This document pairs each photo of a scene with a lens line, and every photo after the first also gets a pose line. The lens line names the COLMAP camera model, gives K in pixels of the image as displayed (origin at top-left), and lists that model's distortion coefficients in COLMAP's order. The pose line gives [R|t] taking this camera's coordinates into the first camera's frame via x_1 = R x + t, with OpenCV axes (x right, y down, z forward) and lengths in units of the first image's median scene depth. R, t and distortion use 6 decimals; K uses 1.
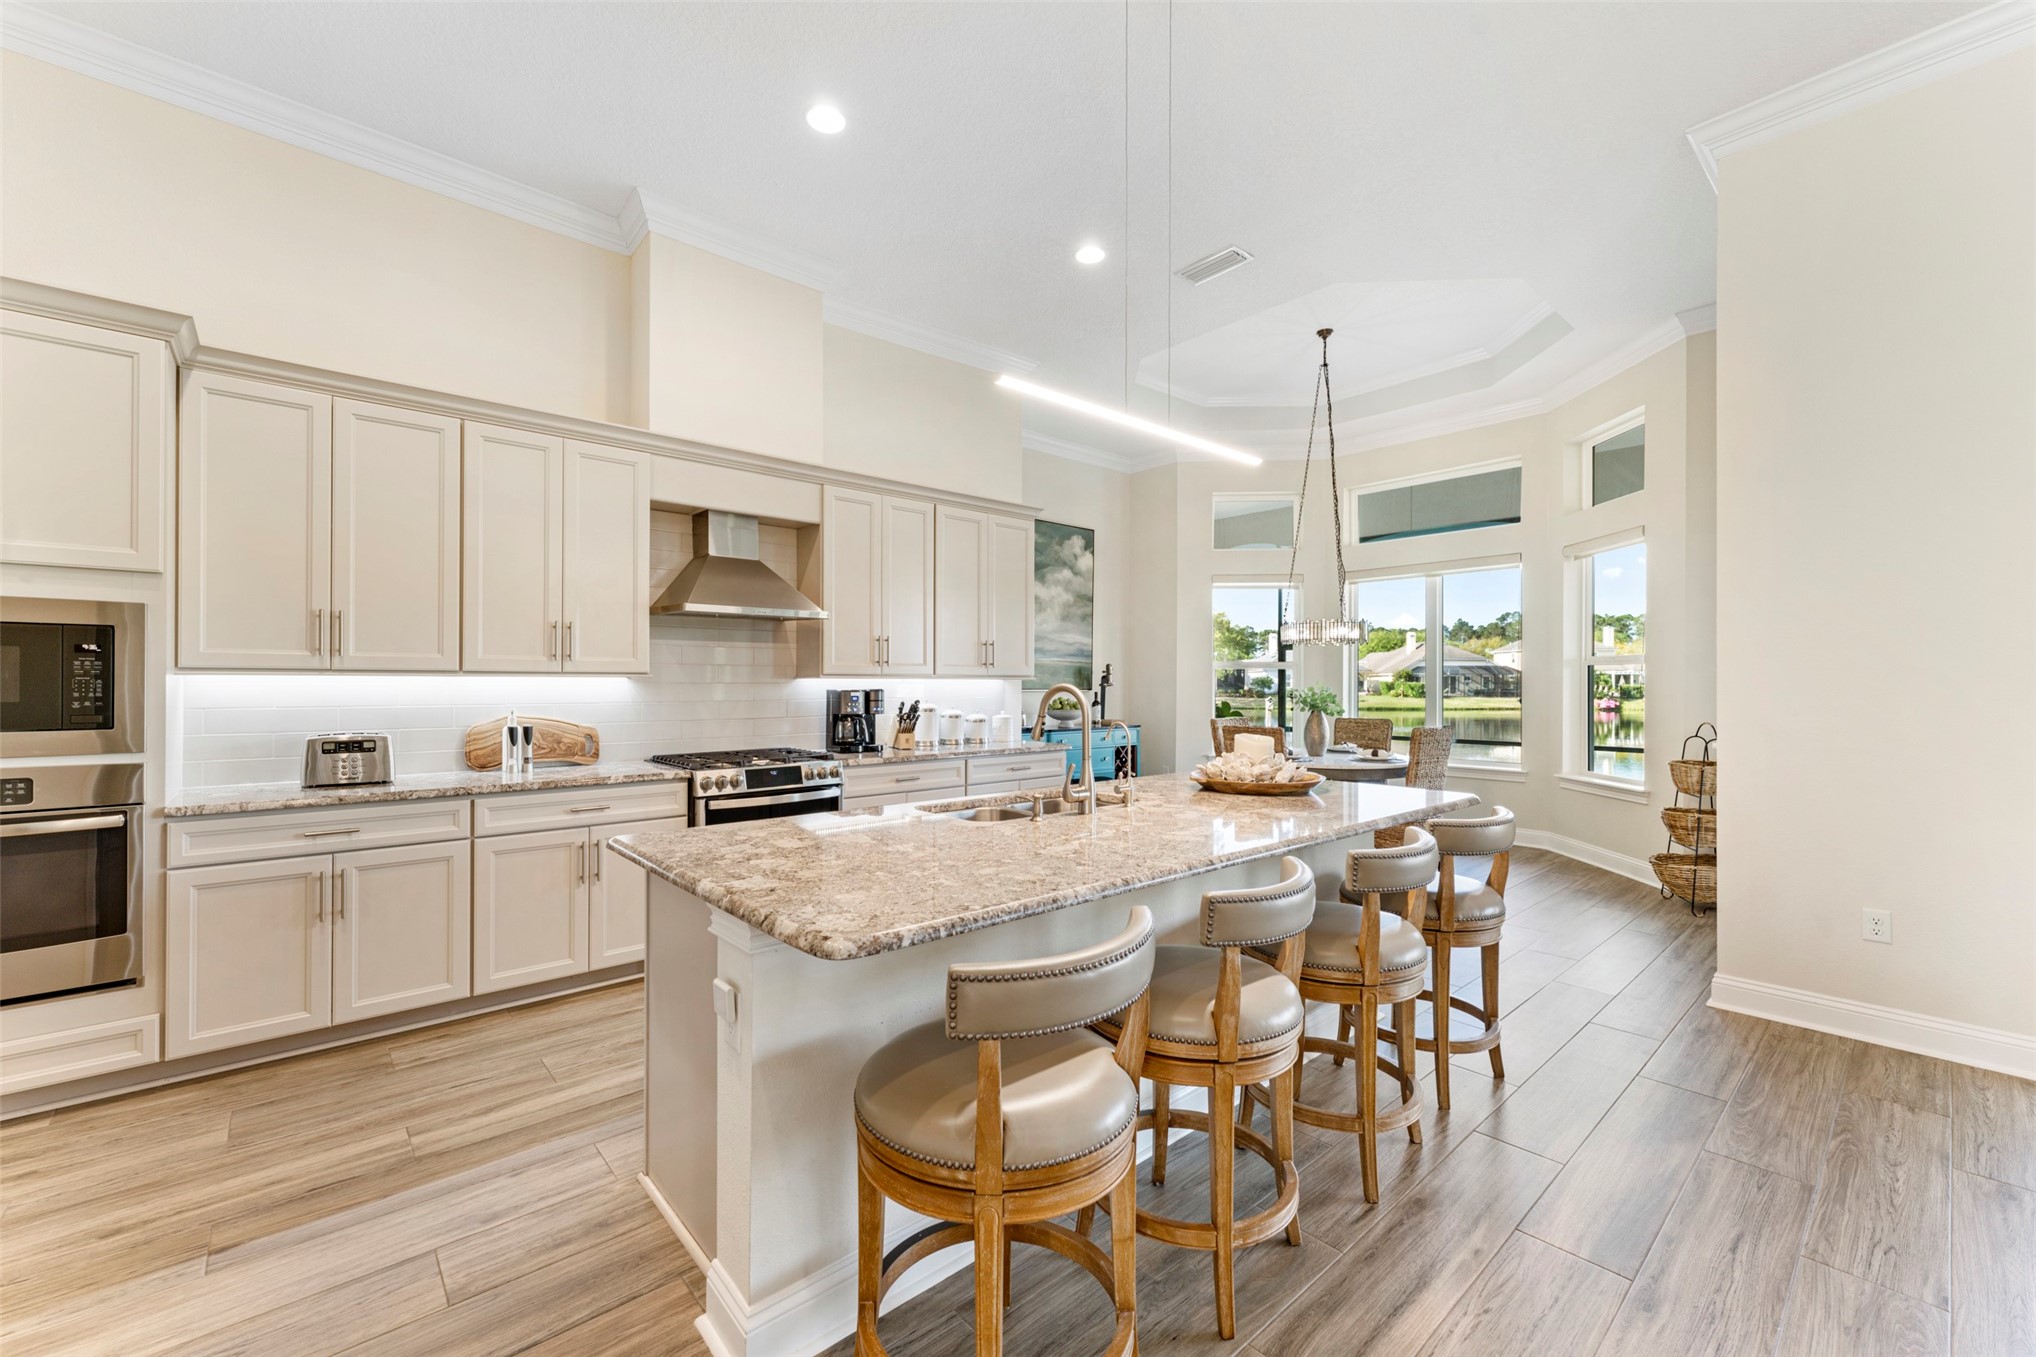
lens RADIAL K [[821.8, 0, 1007.4], [0, 821.8, 679.1], [0, 0, 1]] dist [0.005041, -0.000737]
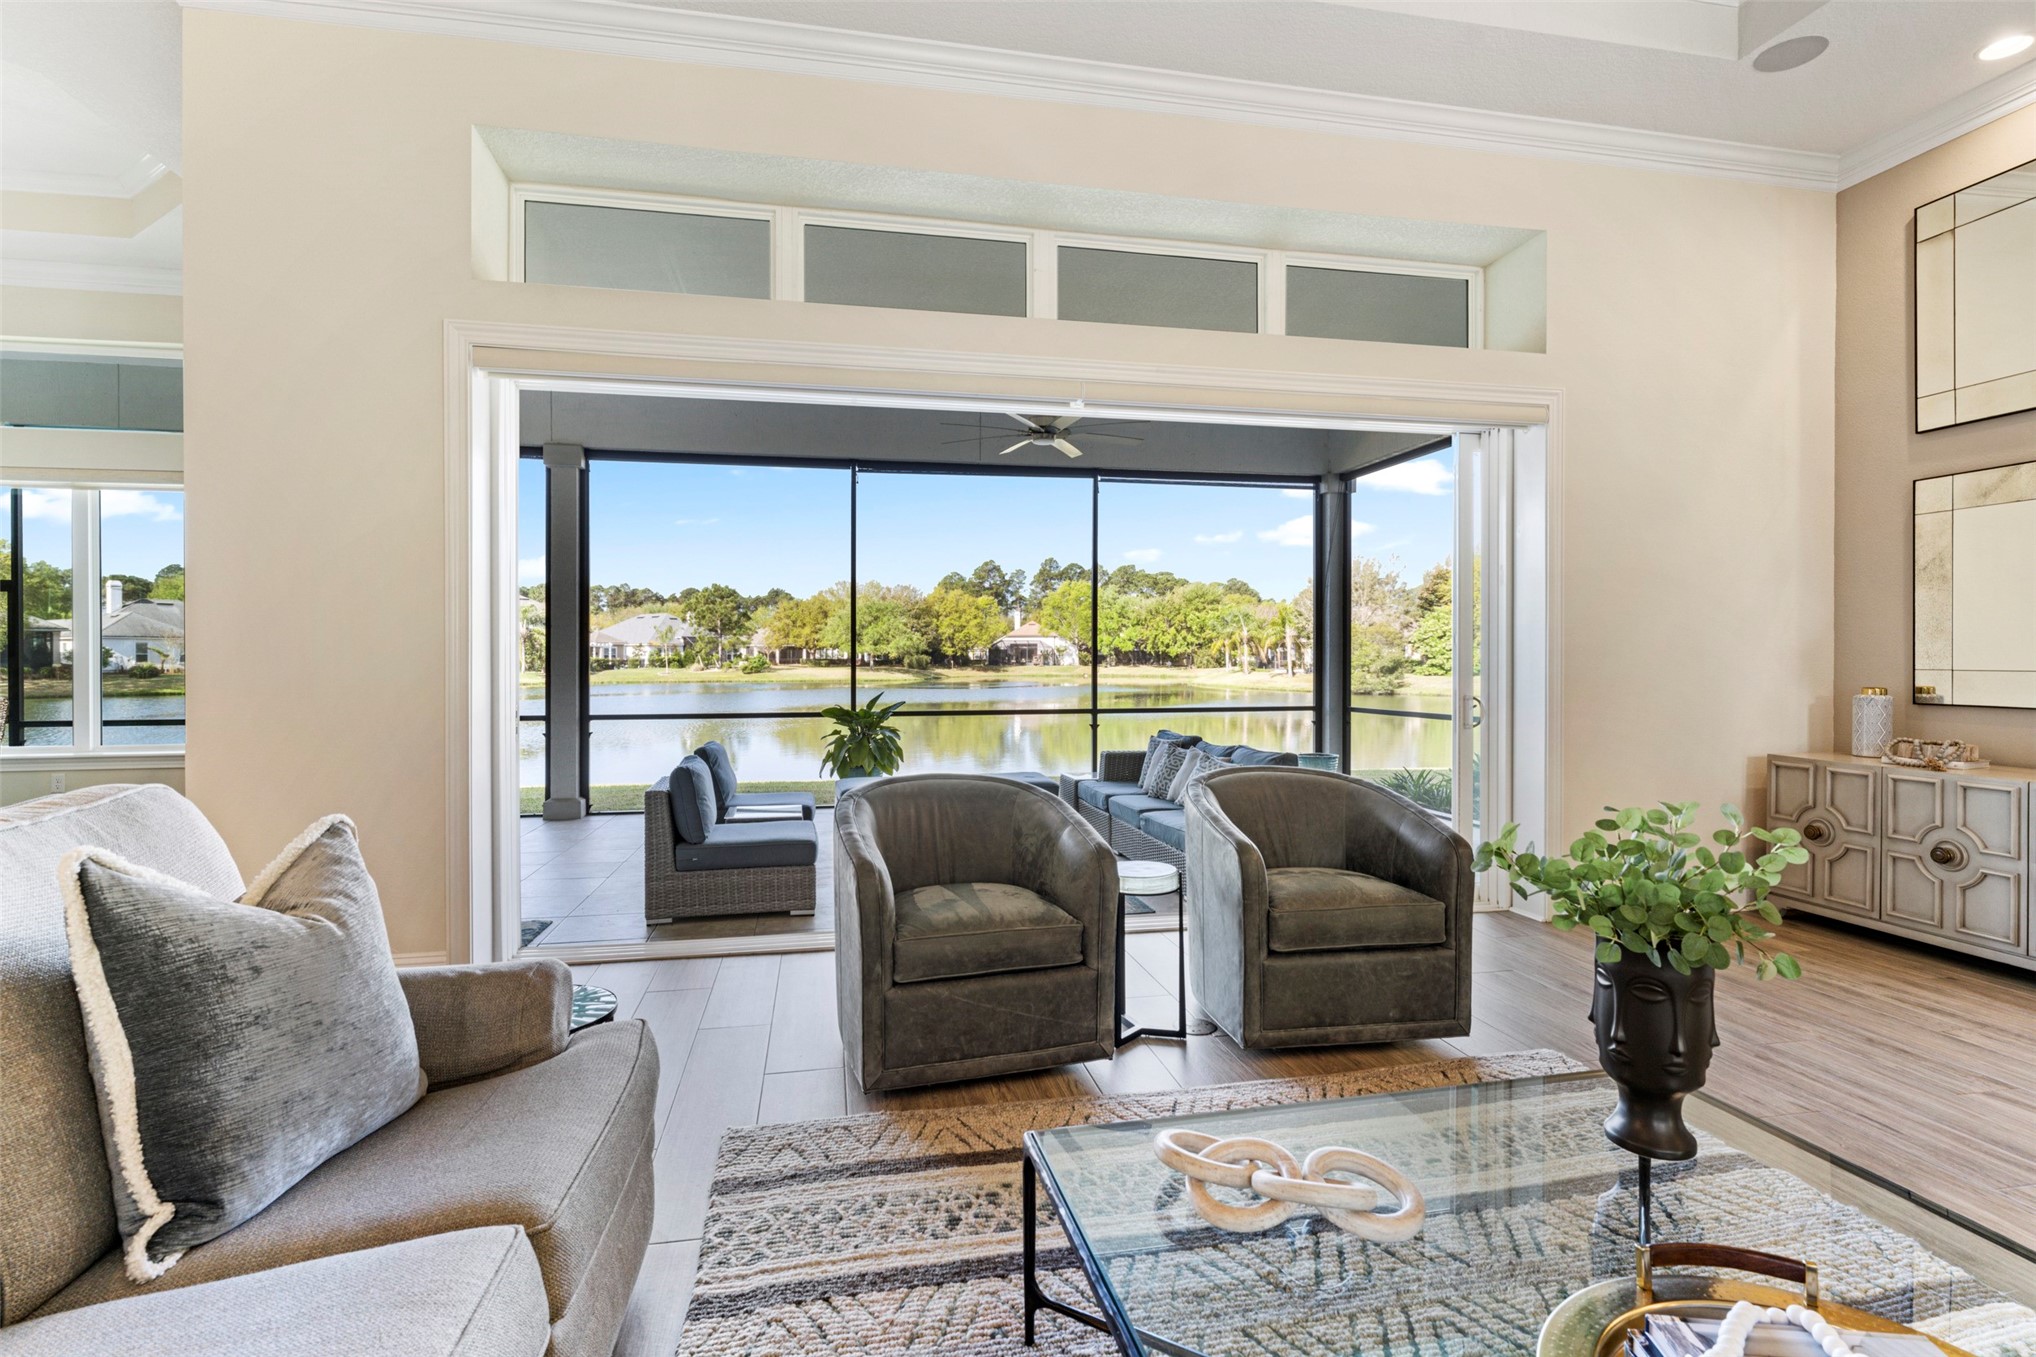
lens RADIAL K [[974.4, 0, 1013.5], [0, 974.4, 669.1], [0, 0, 1]] dist [0.001557, 0.001081]
pose [[0.508460, -0.013715, 0.860976, 0.296230], [-0.001111, 0.999862, 0.016583, 0.020132], [-0.861085, -0.009389, 0.508375, -0.161884]]
